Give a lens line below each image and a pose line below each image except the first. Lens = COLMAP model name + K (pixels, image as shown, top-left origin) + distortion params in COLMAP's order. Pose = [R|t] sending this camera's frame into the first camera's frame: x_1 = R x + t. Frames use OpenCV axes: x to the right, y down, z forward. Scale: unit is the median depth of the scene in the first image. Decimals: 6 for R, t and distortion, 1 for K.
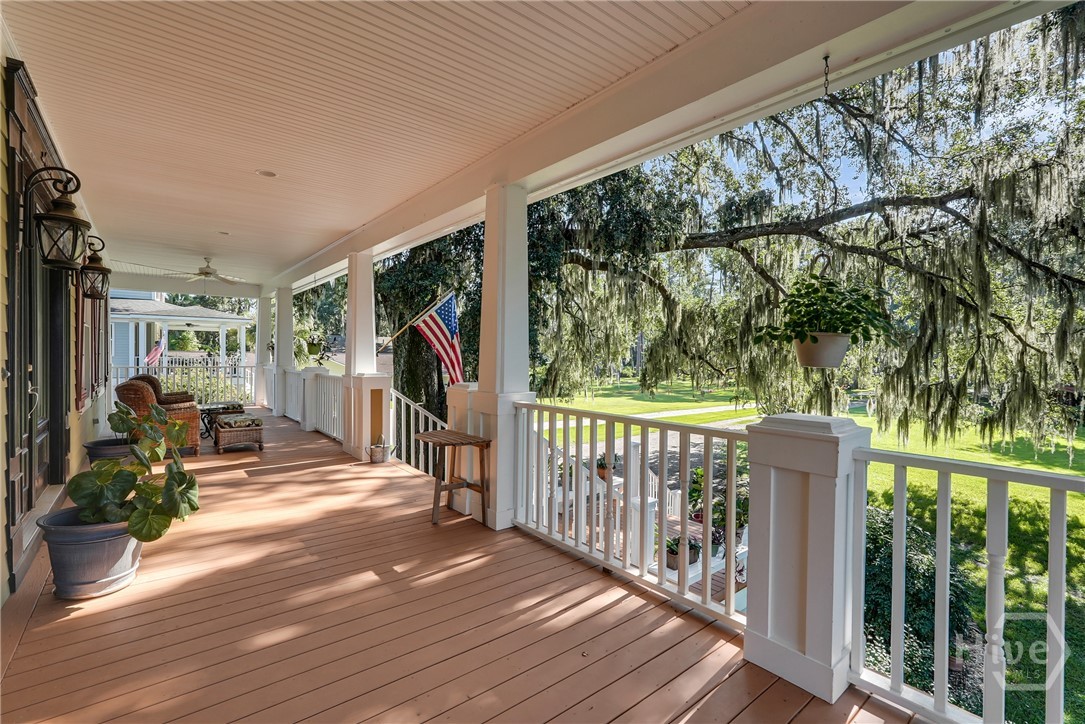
lens RADIAL K [[487.3, 0, 542.4], [0, 487.3, 358.0], [0, 0, 1]] dist [0.005567, 0.005444]
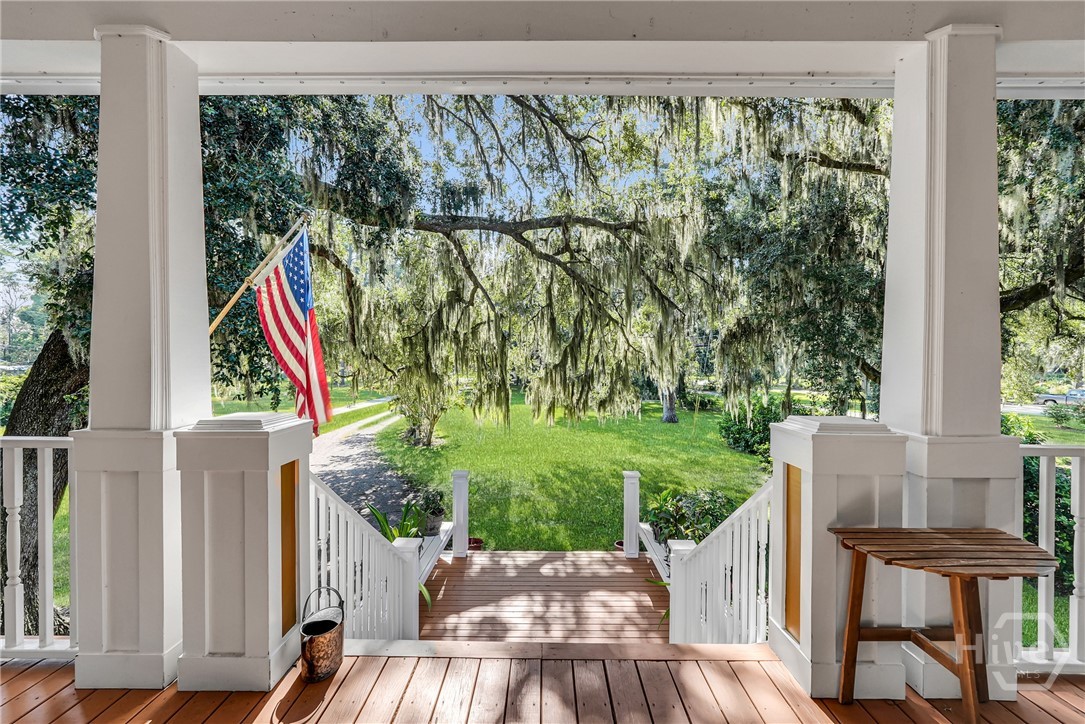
lens RADIAL K [[487.3, 0, 541.1], [0, 487.3, 366.6], [0, 0, 1]] dist [0.005567, 0.005444]
pose [[0.642121, -0.012245, 0.766505, -0.218674], [0.010295, 0.999920, 0.007349, 0.018524], [-0.766534, 0.003172, 0.642196, 0.279397]]
